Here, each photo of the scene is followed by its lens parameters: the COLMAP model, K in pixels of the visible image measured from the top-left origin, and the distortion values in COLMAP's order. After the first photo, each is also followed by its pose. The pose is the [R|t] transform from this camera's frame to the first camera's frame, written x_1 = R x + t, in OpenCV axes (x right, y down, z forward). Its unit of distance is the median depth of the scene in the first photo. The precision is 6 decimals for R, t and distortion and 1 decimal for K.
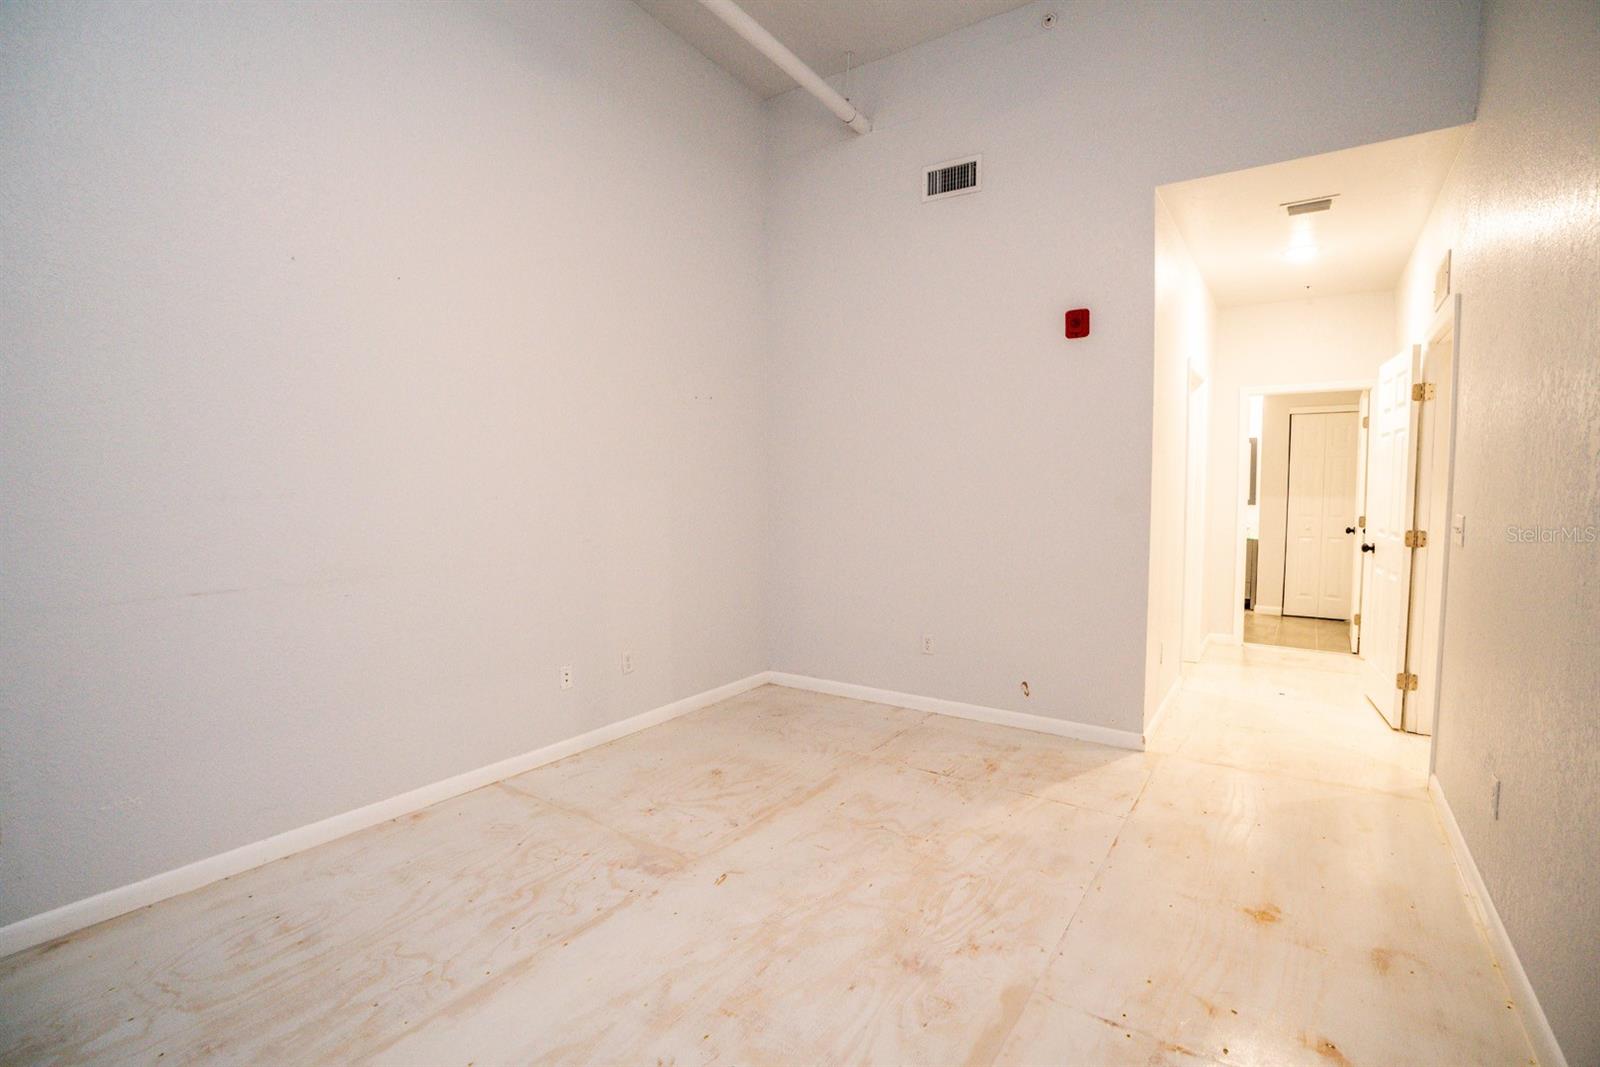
lens RADIAL K [[707.1, 0, 800.0], [0, 707.1, 533.5], [0, 0, 1]] dist [-0.037949, 0.000492]
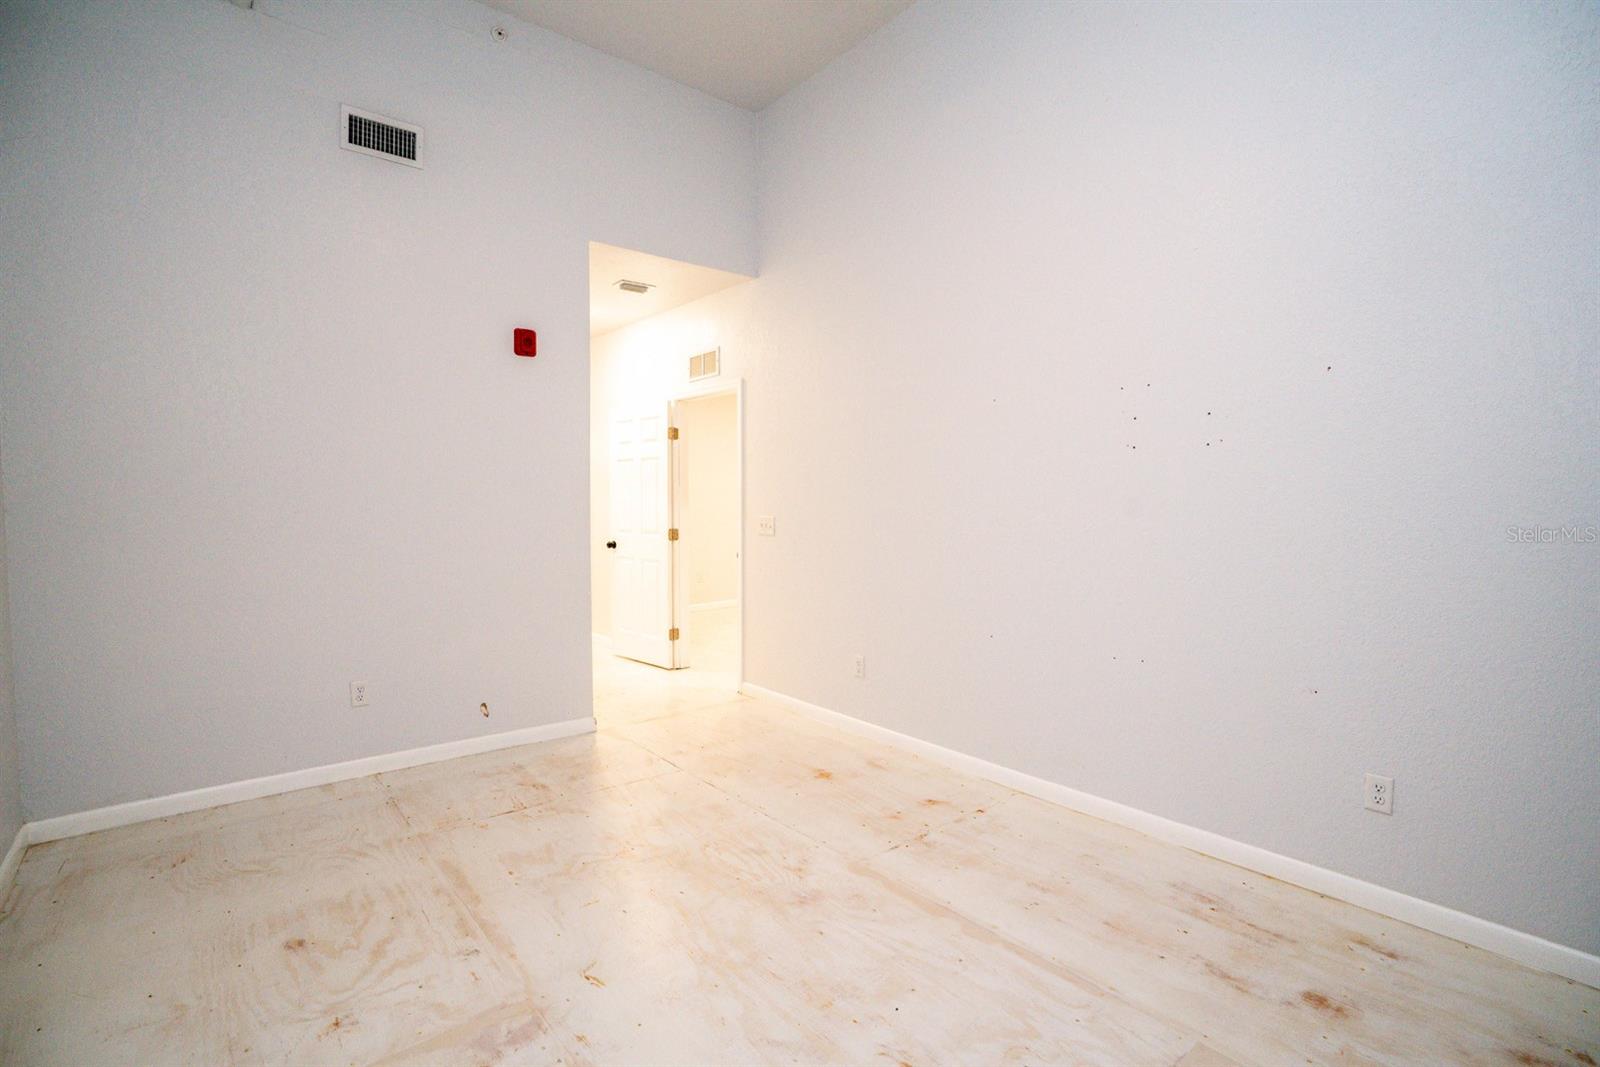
lens RADIAL K [[707.1, 0, 800.0], [0, 707.1, 533.5], [0, 0, 1]] dist [-0.037949, 0.000492]
pose [[0.312500, -0.043521, 0.948920, -0.592866], [0.061438, 0.997784, 0.025529, -0.023257], [-0.947929, 0.050322, 0.314482, 0.375089]]
